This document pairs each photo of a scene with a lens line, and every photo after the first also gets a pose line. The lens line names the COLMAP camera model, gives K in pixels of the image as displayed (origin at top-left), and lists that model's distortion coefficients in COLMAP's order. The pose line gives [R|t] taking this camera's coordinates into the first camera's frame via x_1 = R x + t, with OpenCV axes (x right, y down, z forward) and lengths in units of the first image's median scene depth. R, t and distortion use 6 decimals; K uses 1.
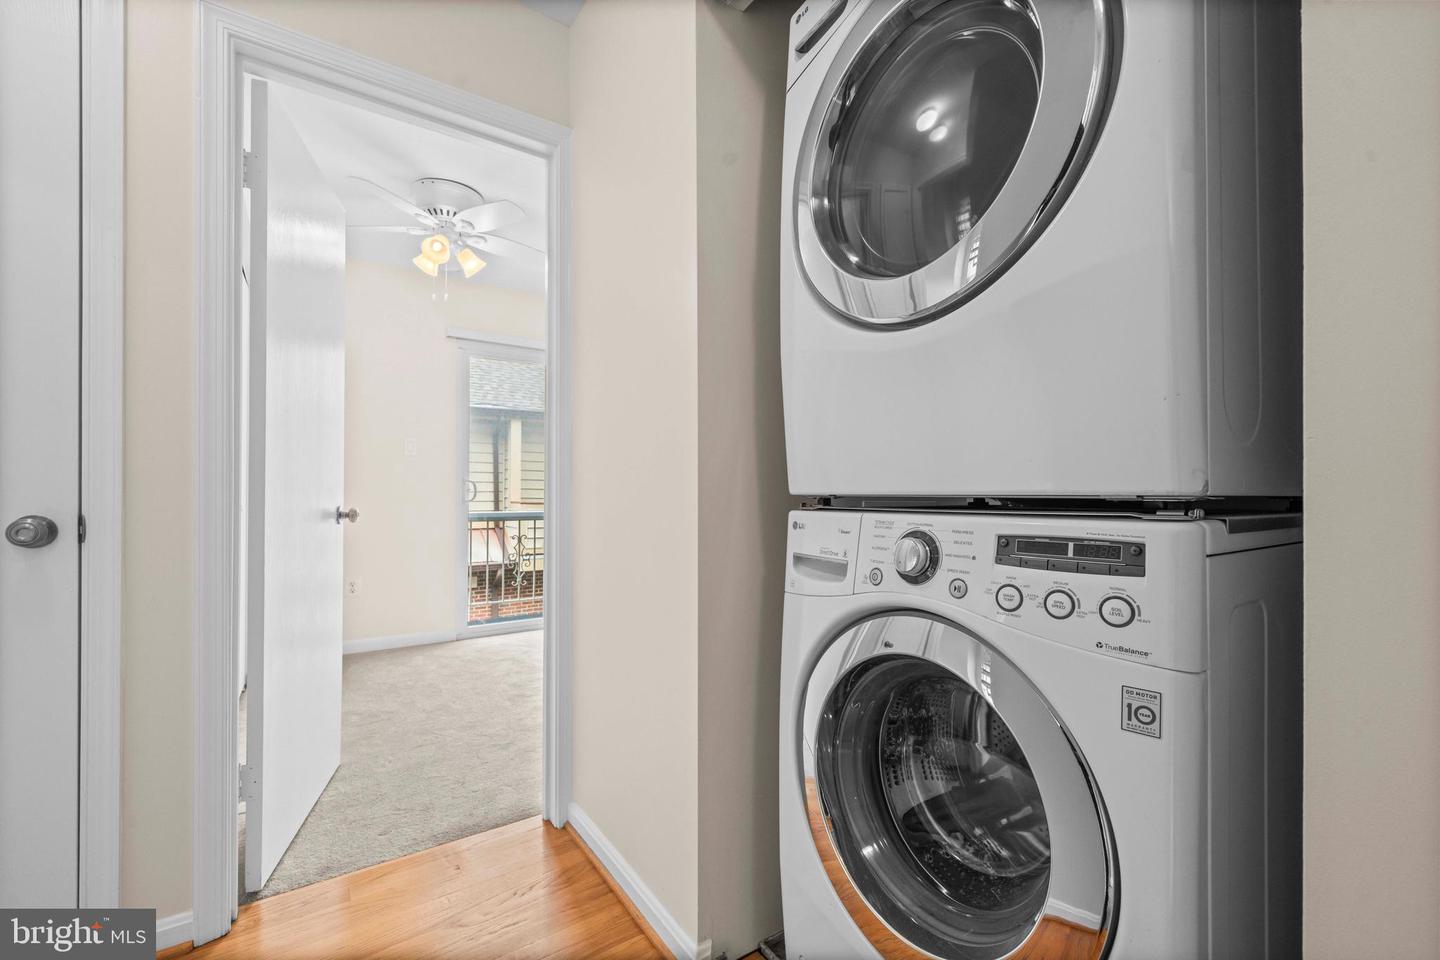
lens RADIAL K [[618.5, 0, 720.0], [0, 618.5, 480.0], [0, 0, 1]] dist [0.000802, 0.000124]
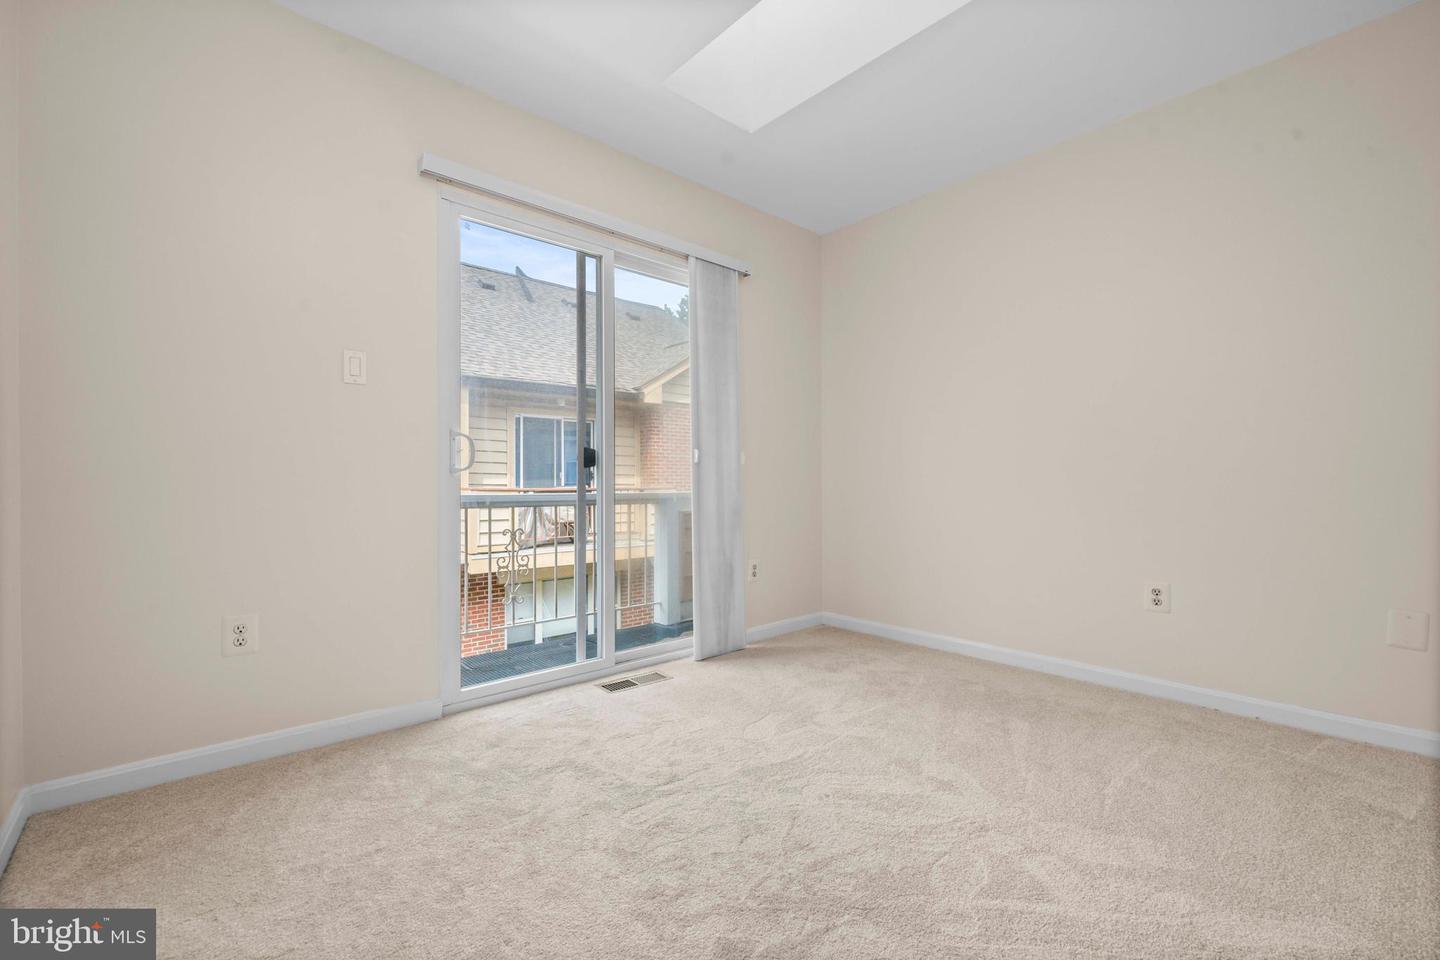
lens RADIAL K [[618.5, 0, 720.0], [0, 618.5, 480.0], [0, 0, 1]] dist [0.000802, 0.000124]
pose [[0.993305, -0.006599, 0.115330, -0.261793], [0.004761, 0.999857, 0.016211, 0.037428], [-0.115421, -0.015554, 0.993195, 0.453164]]
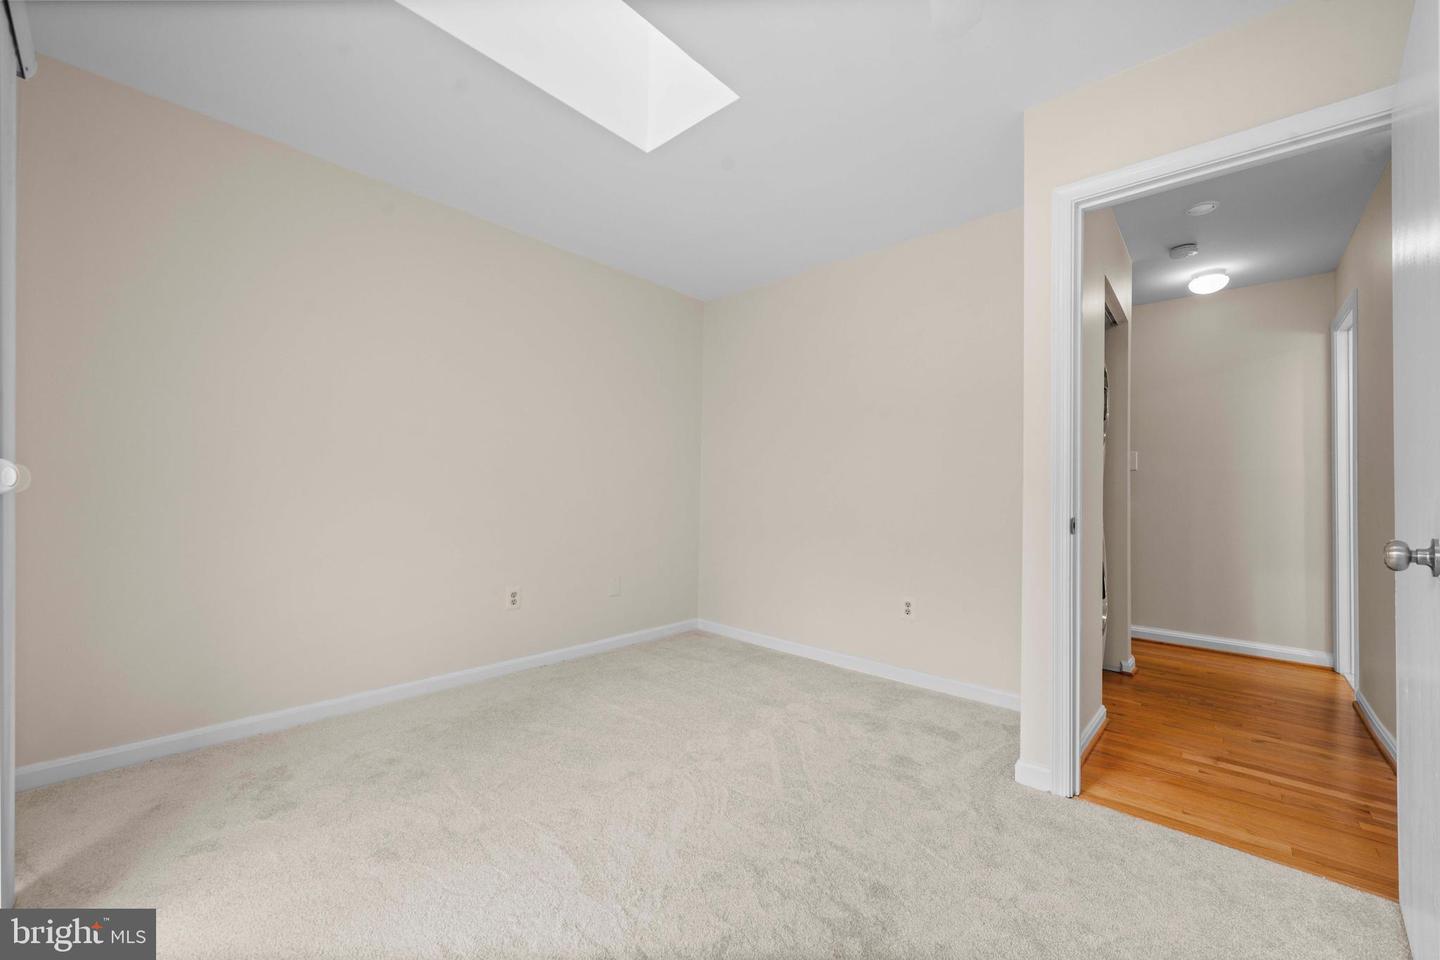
lens RADIAL K [[558.3, 0, 720.0], [0, 558.3, 480.0], [0, 0, 1]] dist [0.000404, 0.000088]
pose [[-0.212712, 0.015462, 0.976993, -0.577932], [-0.029233, 0.999326, -0.022180, 0.014983], [-0.976678, -0.033279, -0.212116, 0.962672]]
